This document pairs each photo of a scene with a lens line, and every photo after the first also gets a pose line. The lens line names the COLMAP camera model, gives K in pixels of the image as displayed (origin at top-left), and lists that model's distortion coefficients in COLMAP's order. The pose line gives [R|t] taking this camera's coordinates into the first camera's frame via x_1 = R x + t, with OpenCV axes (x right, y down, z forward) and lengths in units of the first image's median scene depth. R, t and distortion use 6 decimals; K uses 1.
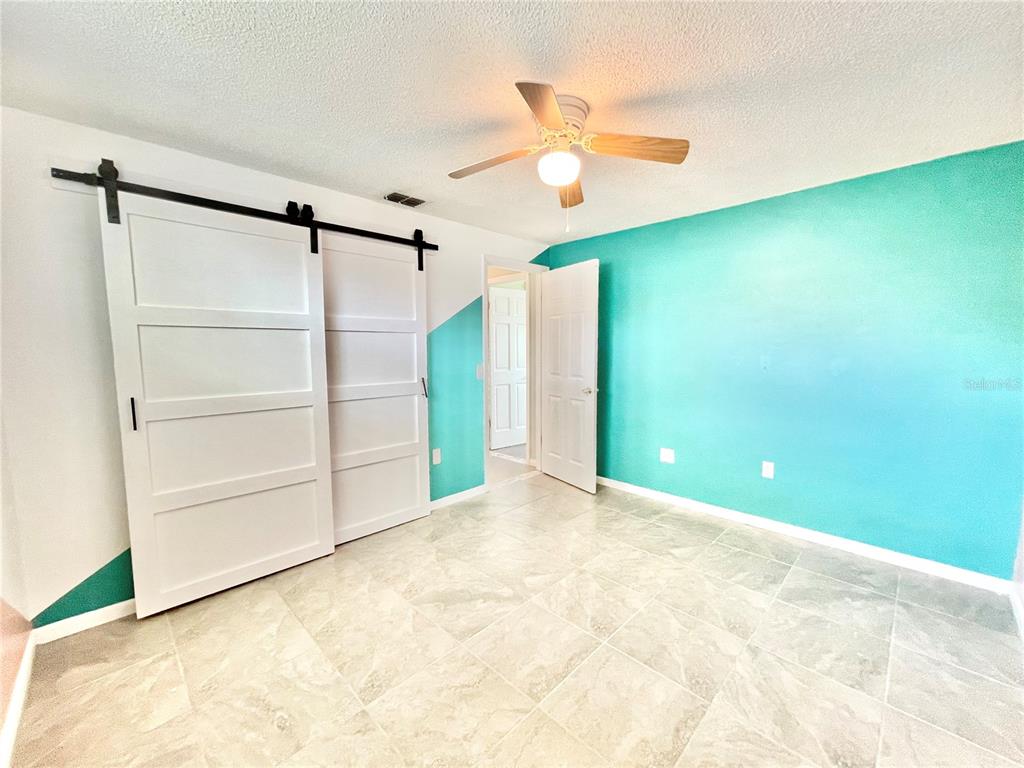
lens RADIAL K [[412.2, 0, 512.0], [0, 412.2, 384.0], [0, 0, 1]] dist [0.001328, 0.000148]
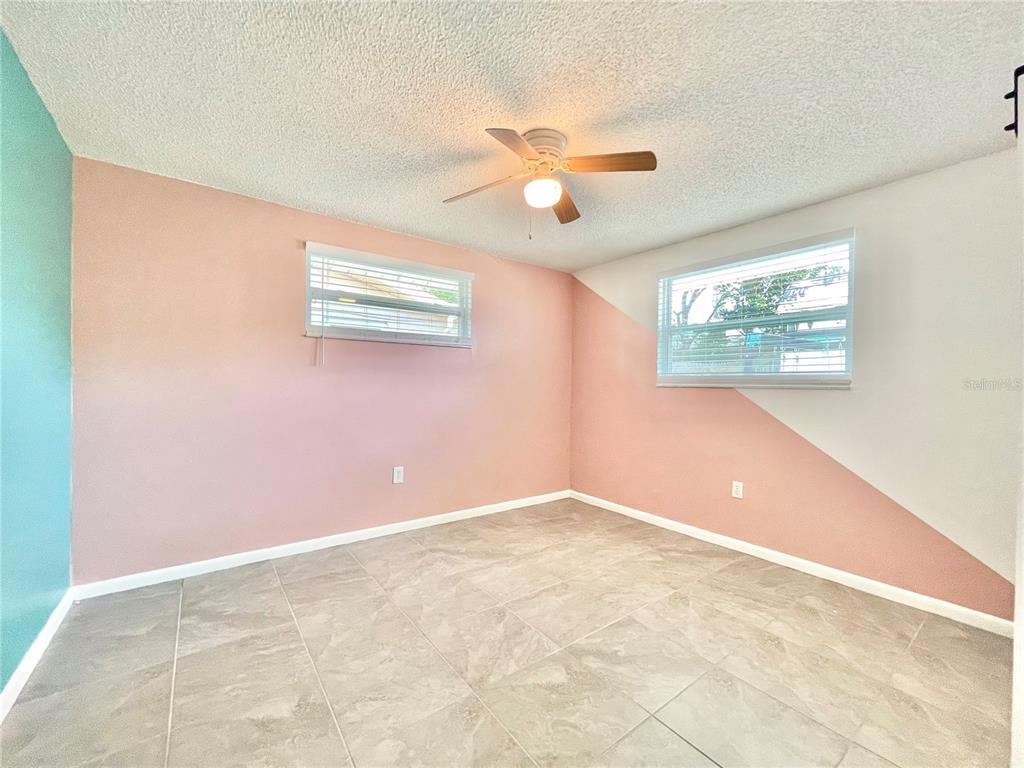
lens RADIAL K [[412.2, 0, 512.0], [0, 412.2, 384.0], [0, 0, 1]] dist [0.001328, 0.000148]
pose [[-0.989830, -0.010153, 0.141891, 0.030343], [0.002395, 0.996119, 0.087982, -0.093262], [-0.142234, 0.087427, -0.985965, 1.881459]]
